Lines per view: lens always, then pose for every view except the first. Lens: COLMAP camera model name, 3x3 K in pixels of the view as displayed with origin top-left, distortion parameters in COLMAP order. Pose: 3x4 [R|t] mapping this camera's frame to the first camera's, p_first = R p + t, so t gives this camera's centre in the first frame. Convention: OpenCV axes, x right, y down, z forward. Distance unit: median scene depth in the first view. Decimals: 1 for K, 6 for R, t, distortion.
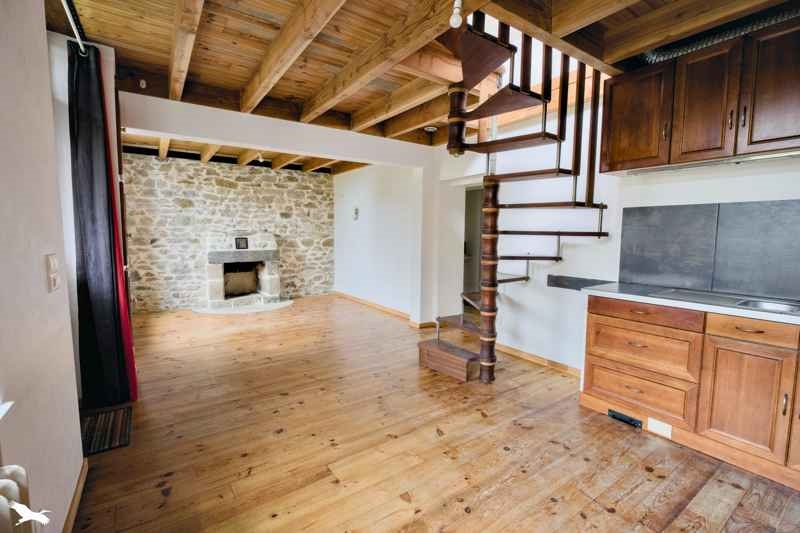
lens RADIAL K [[366.0, 0, 400.0], [0, 366.0, 266.5], [0, 0, 1]] dist [-0.001938, -0.000206]
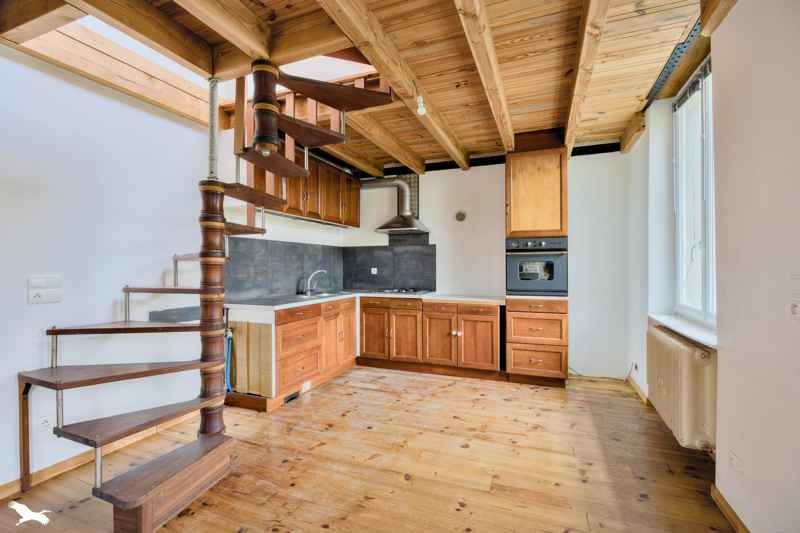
lens RADIAL K [[366.0, 0, 400.0], [0, 366.0, 266.5], [0, 0, 1]] dist [-0.001938, -0.000206]
pose [[-0.561209, -0.004259, 0.827663, -0.758557], [0.072462, 0.995894, 0.054259, -0.109472], [-0.824496, 0.090424, -0.558596, 1.468920]]
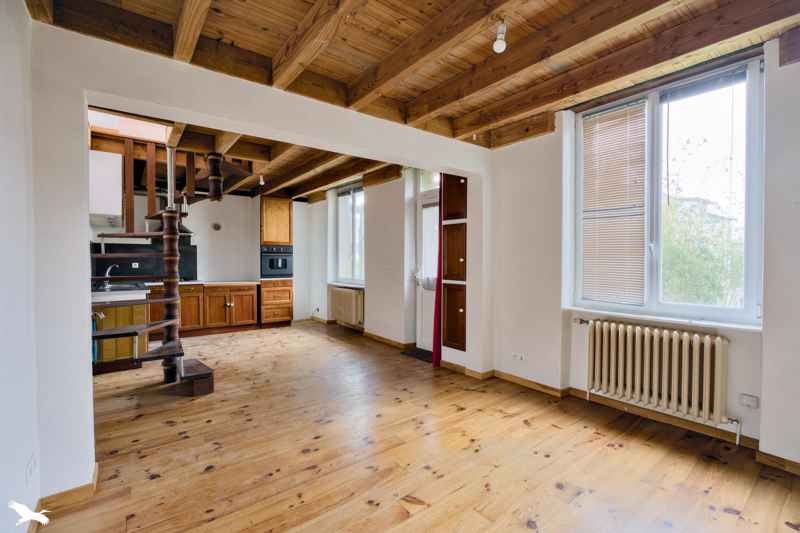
lens RADIAL K [[366.0, 0, 400.0], [0, 366.0, 266.5], [0, 0, 1]] dist [-0.001938, -0.000206]
pose [[-0.998162, -0.005973, -0.060306, -0.573314], [-0.012233, 0.994504, 0.103979, -0.252073], [0.059354, 0.104526, -0.992749, 2.991625]]
